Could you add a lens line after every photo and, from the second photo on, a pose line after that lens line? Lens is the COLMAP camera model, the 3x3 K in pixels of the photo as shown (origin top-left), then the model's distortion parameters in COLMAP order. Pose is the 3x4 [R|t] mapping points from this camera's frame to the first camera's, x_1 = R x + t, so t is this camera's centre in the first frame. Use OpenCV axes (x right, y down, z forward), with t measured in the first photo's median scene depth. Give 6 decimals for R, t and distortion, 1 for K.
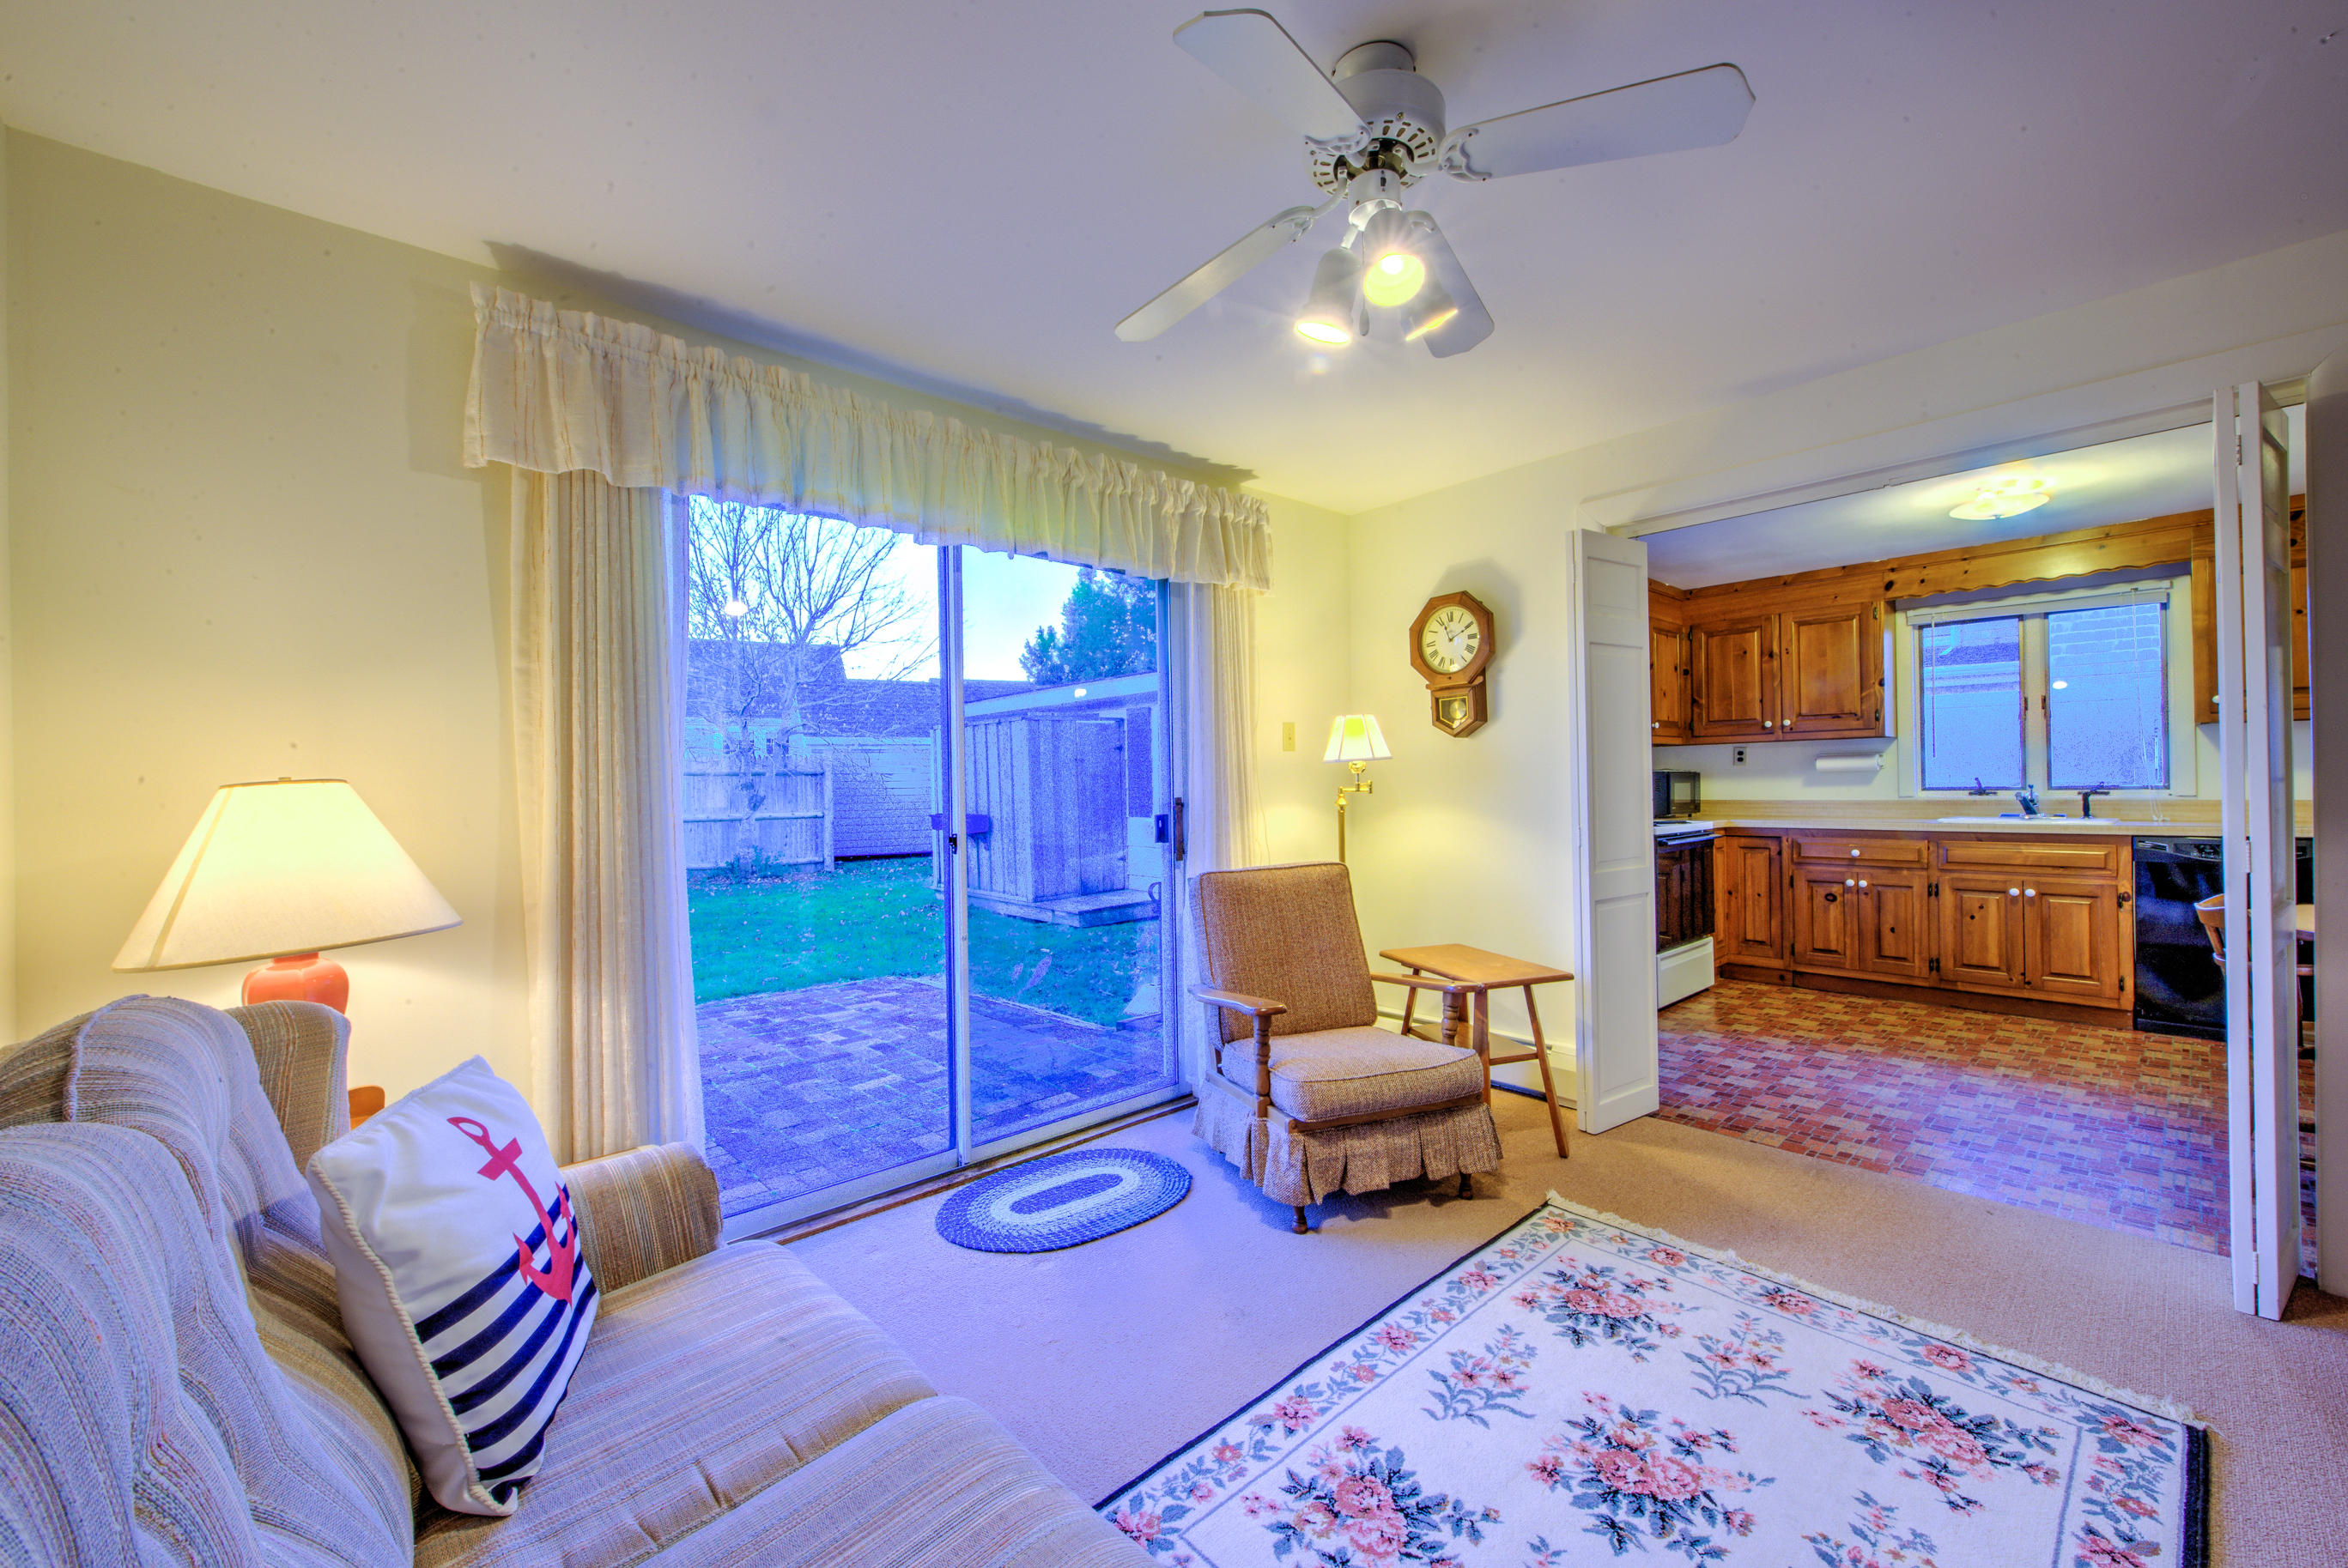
lens RADIAL K [[943.4, 0, 1168.9], [0, 943.4, 788.1], [0, 0, 1]] dist [-0.001353, -0.000988]
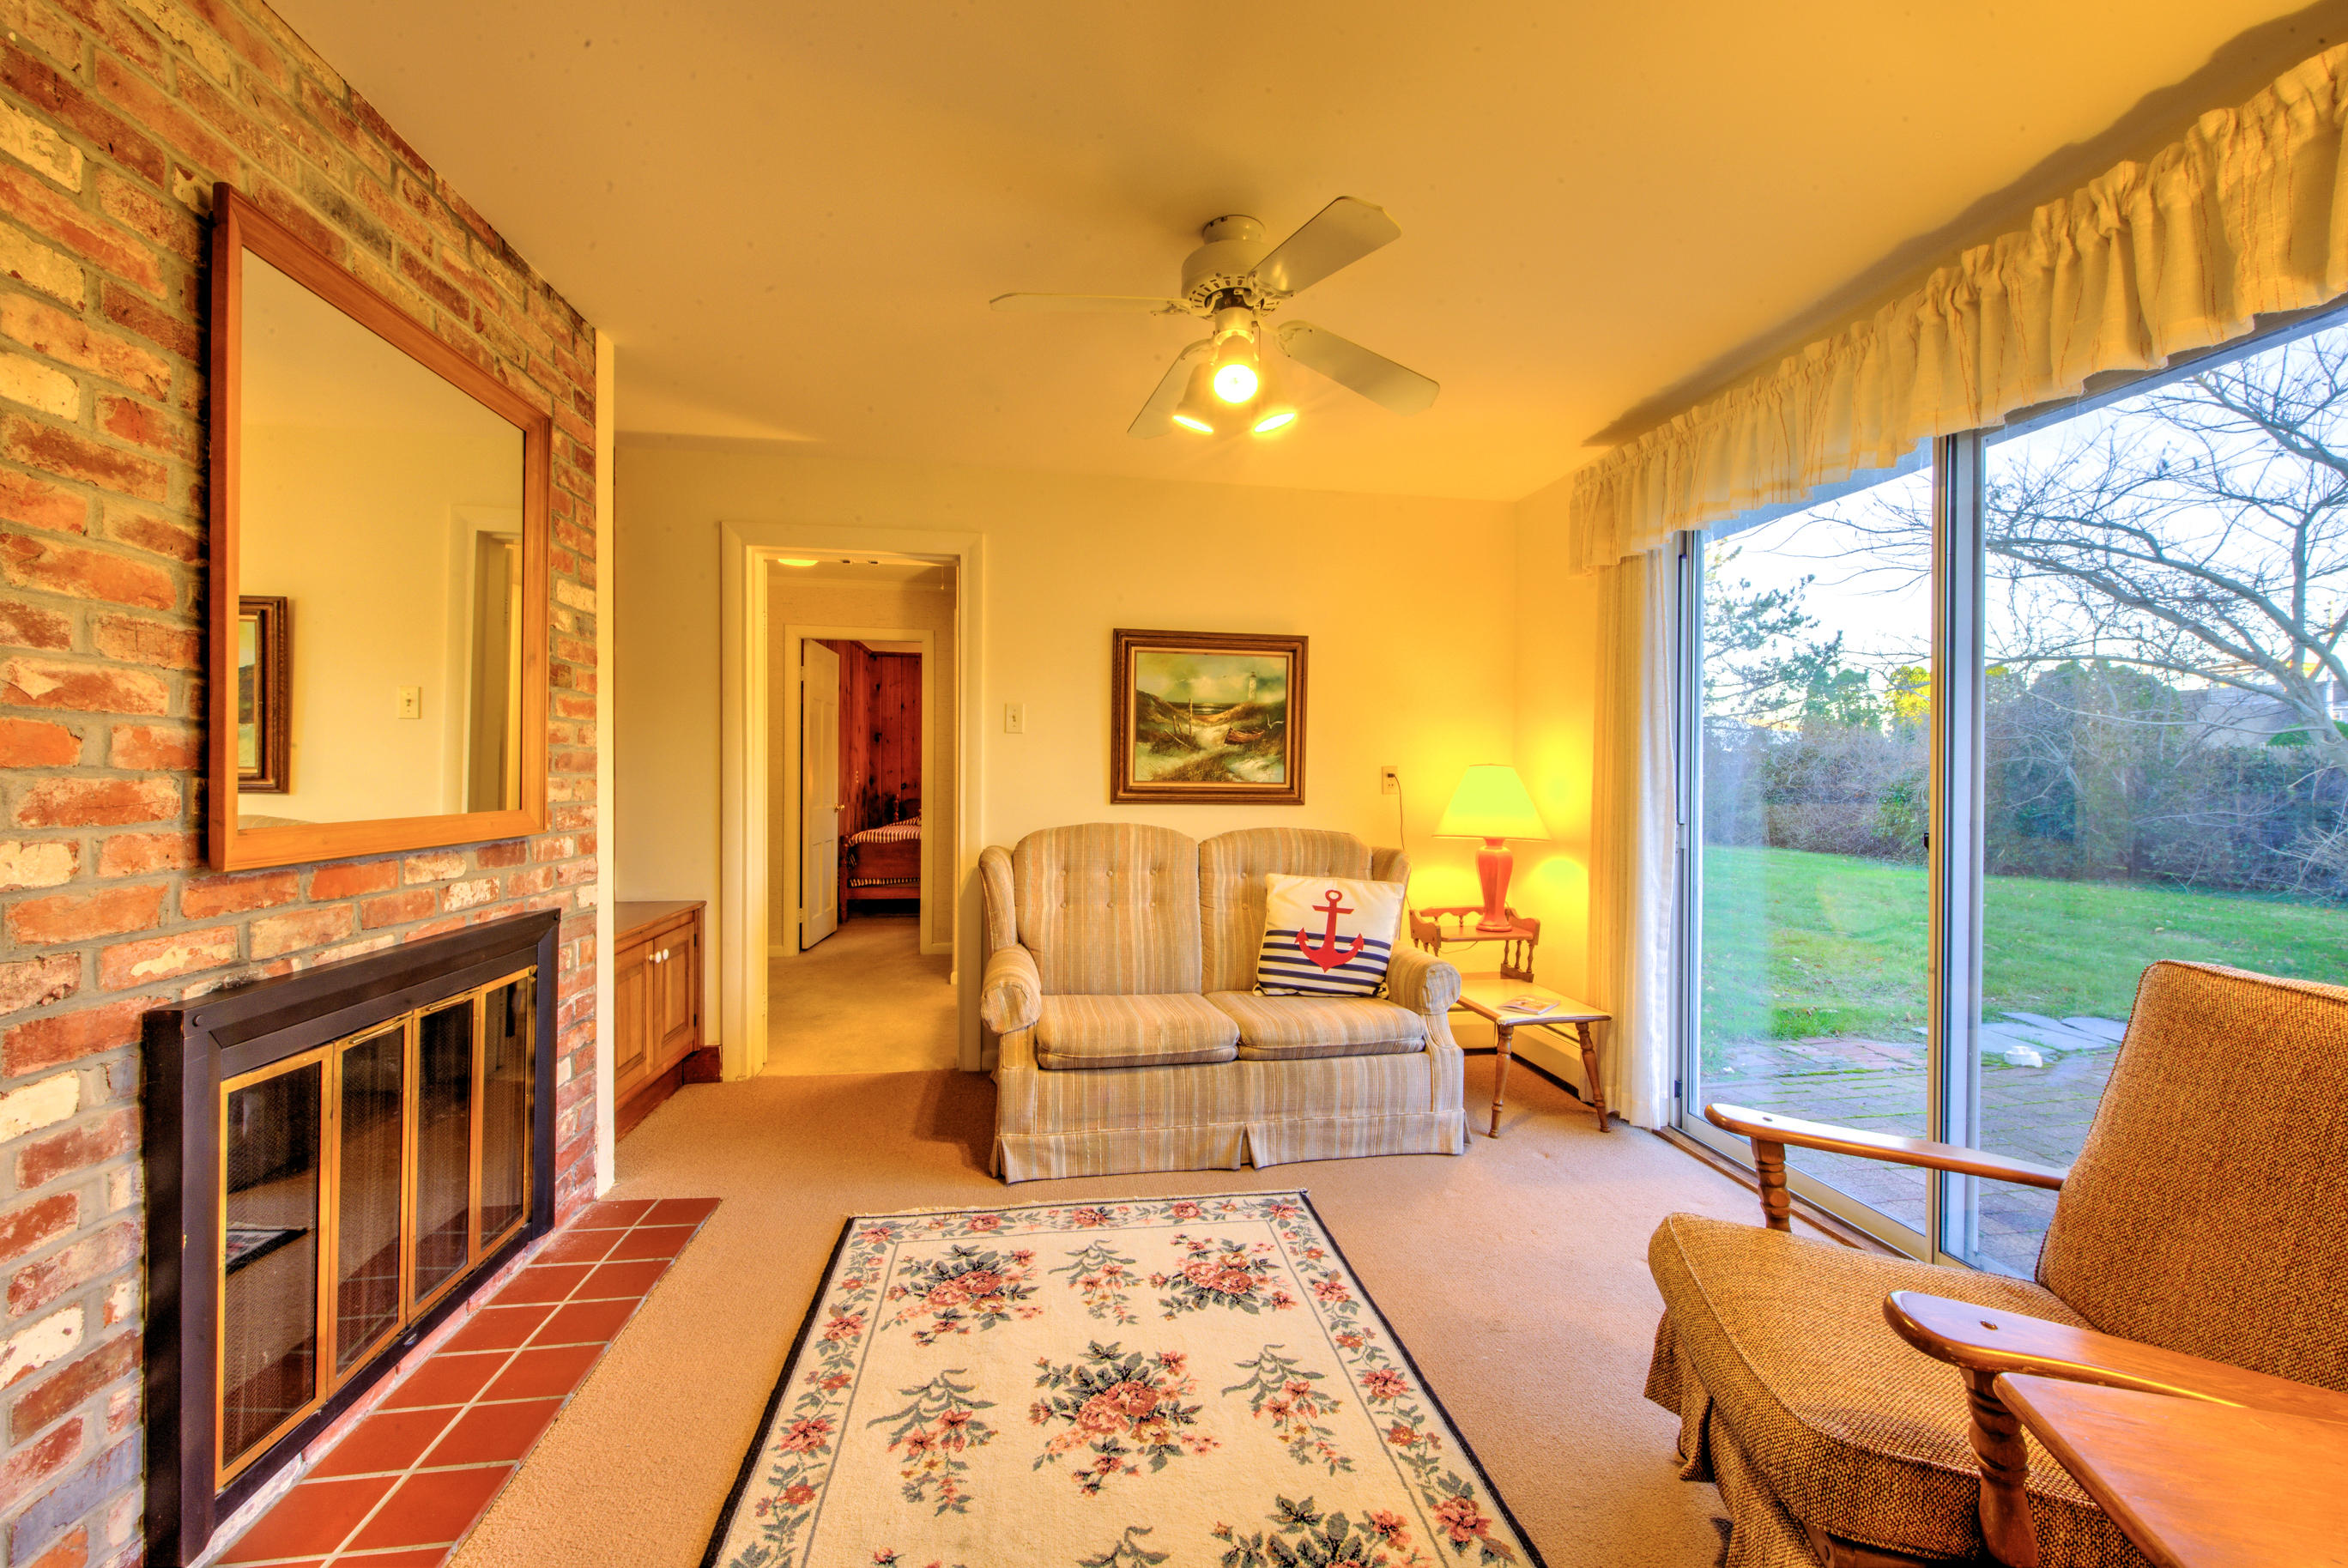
lens RADIAL K [[943.6, 0, 1158.8], [0, 943.6, 774.6], [0, 0, 1]] dist [-0.001353, -0.000988]
pose [[-0.574509, 0.007907, -0.818460, 1.006344], [-0.002005, 0.999937, 0.011068, -0.006869], [0.818496, 0.008000, -0.574457, 1.223951]]
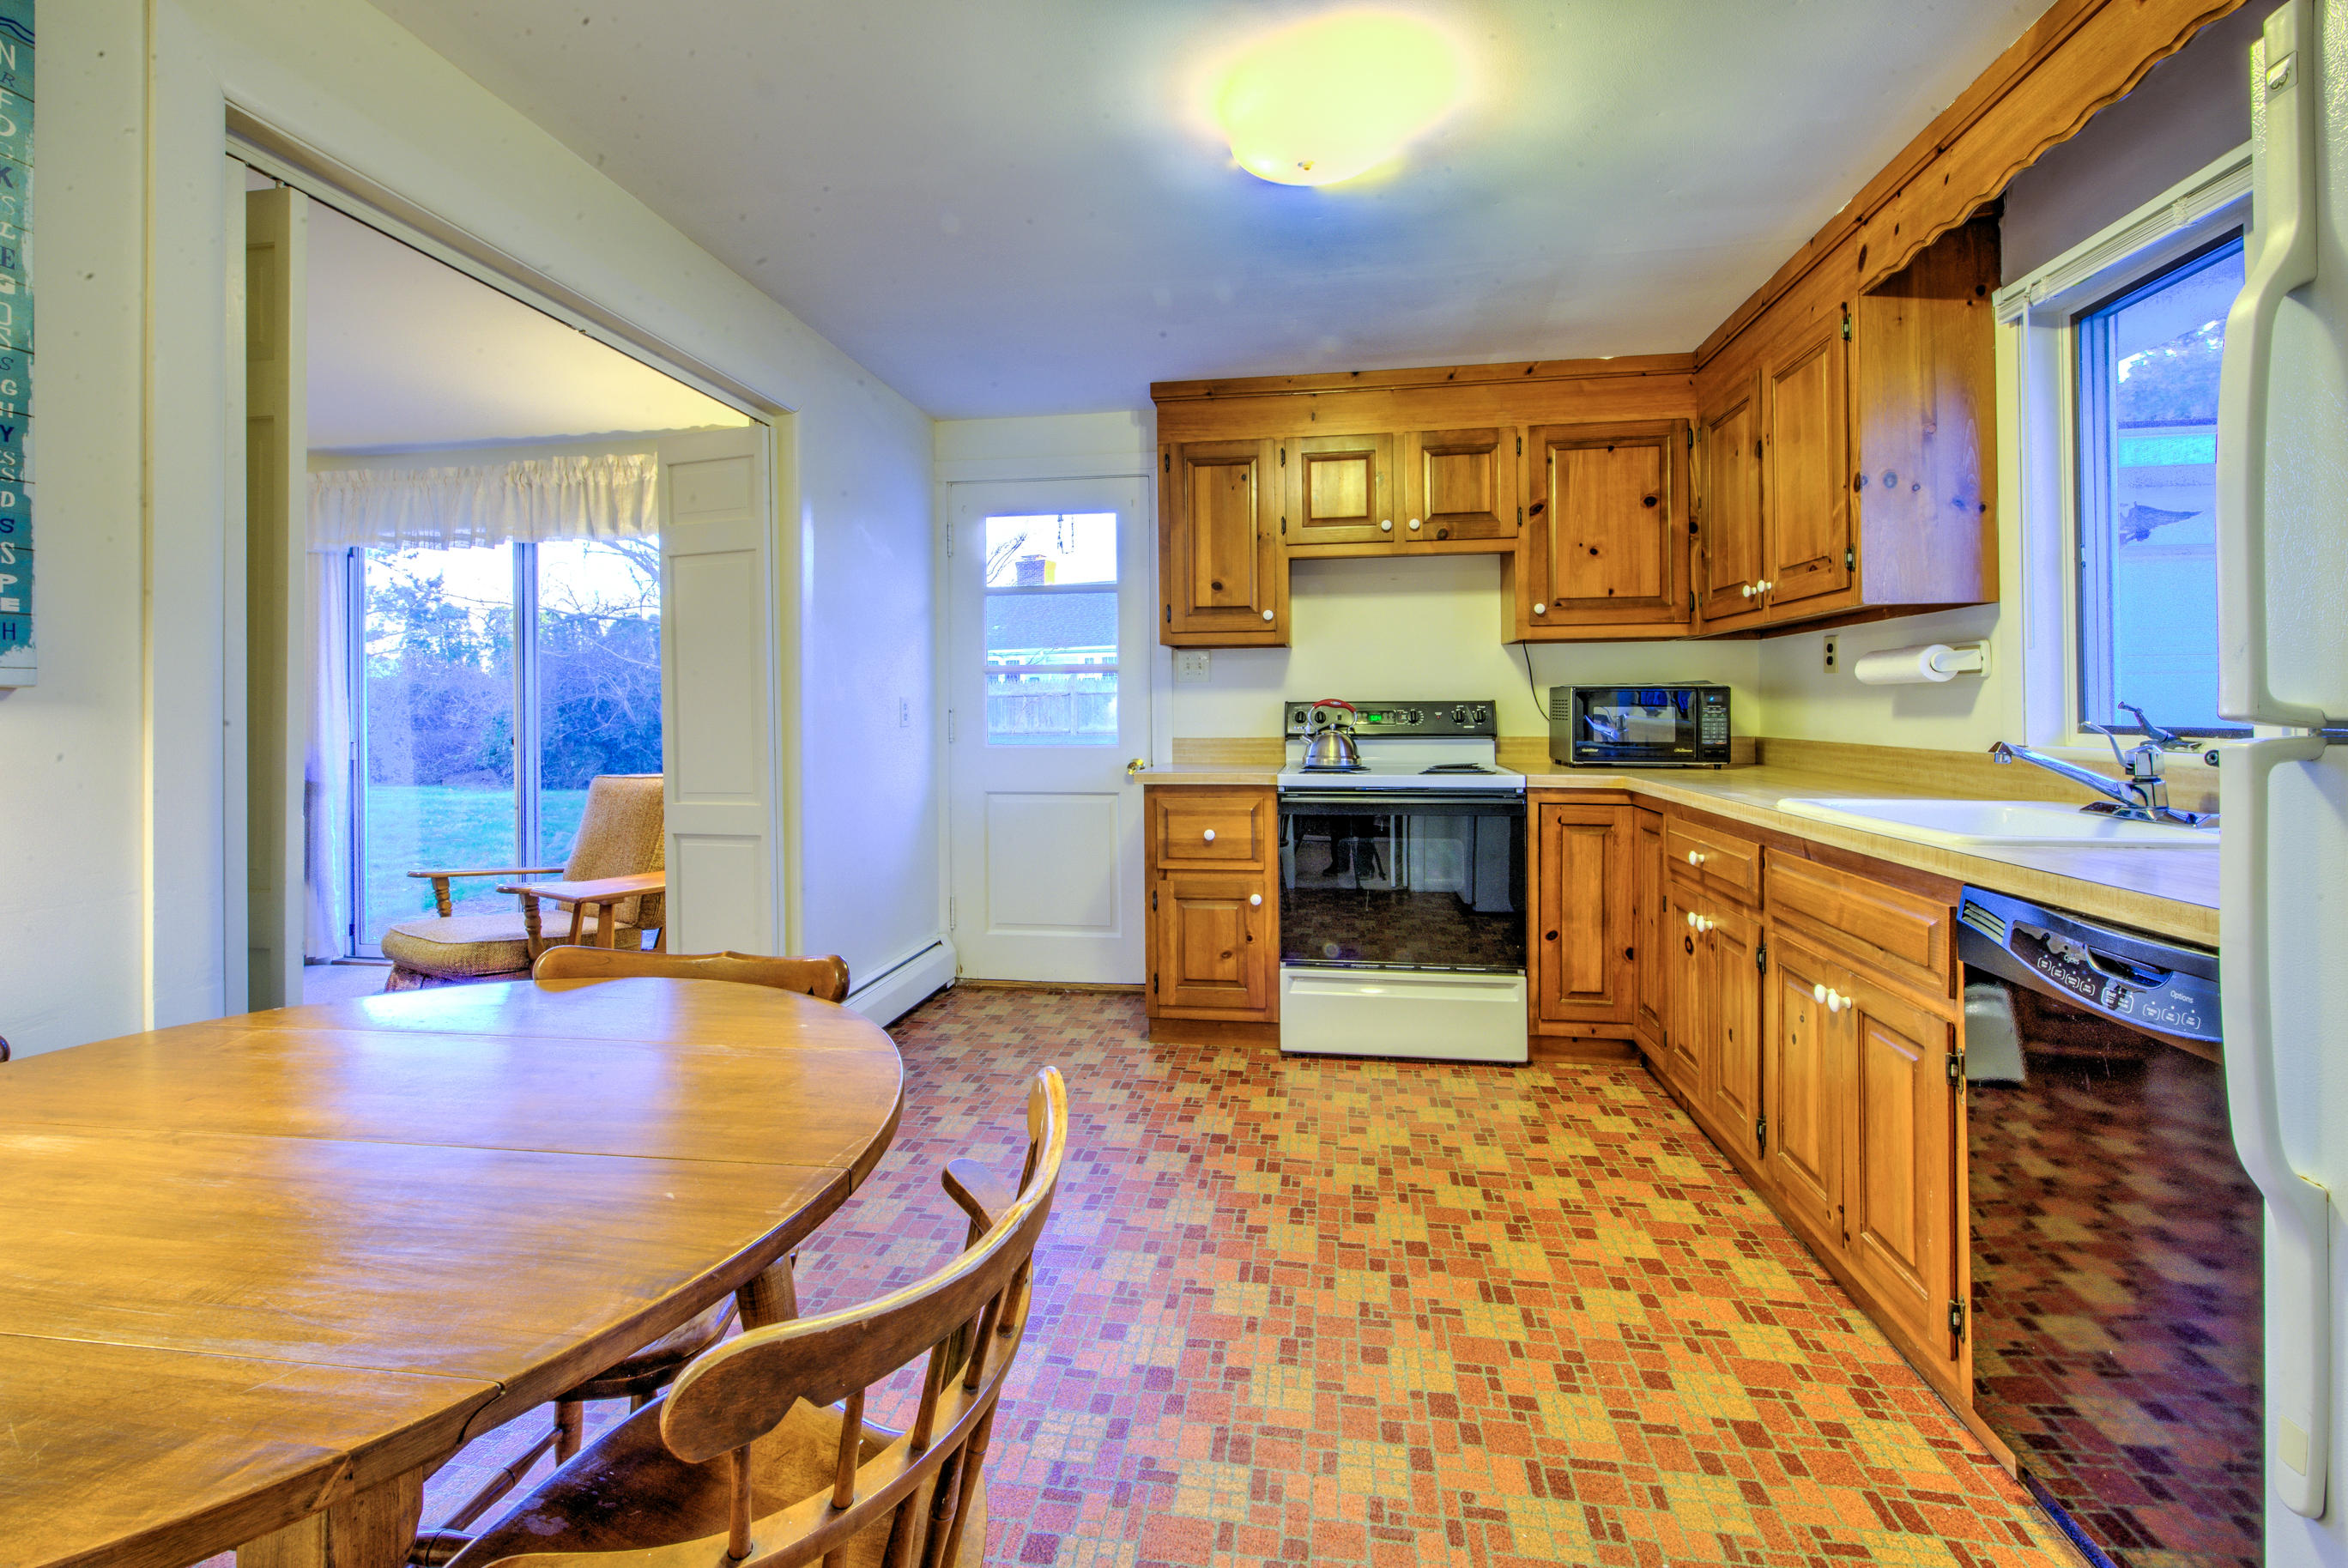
lens RADIAL K [[943.6, 0, 1178.2], [0, 943.6, 711.6], [0, 0, 1]] dist [-0.001353, -0.000988]
pose [[0.627240, 0.010168, -0.778760, 2.113550], [-0.003155, 0.999940, 0.010514, -0.011616], [0.778820, -0.004138, 0.627234, 1.165400]]
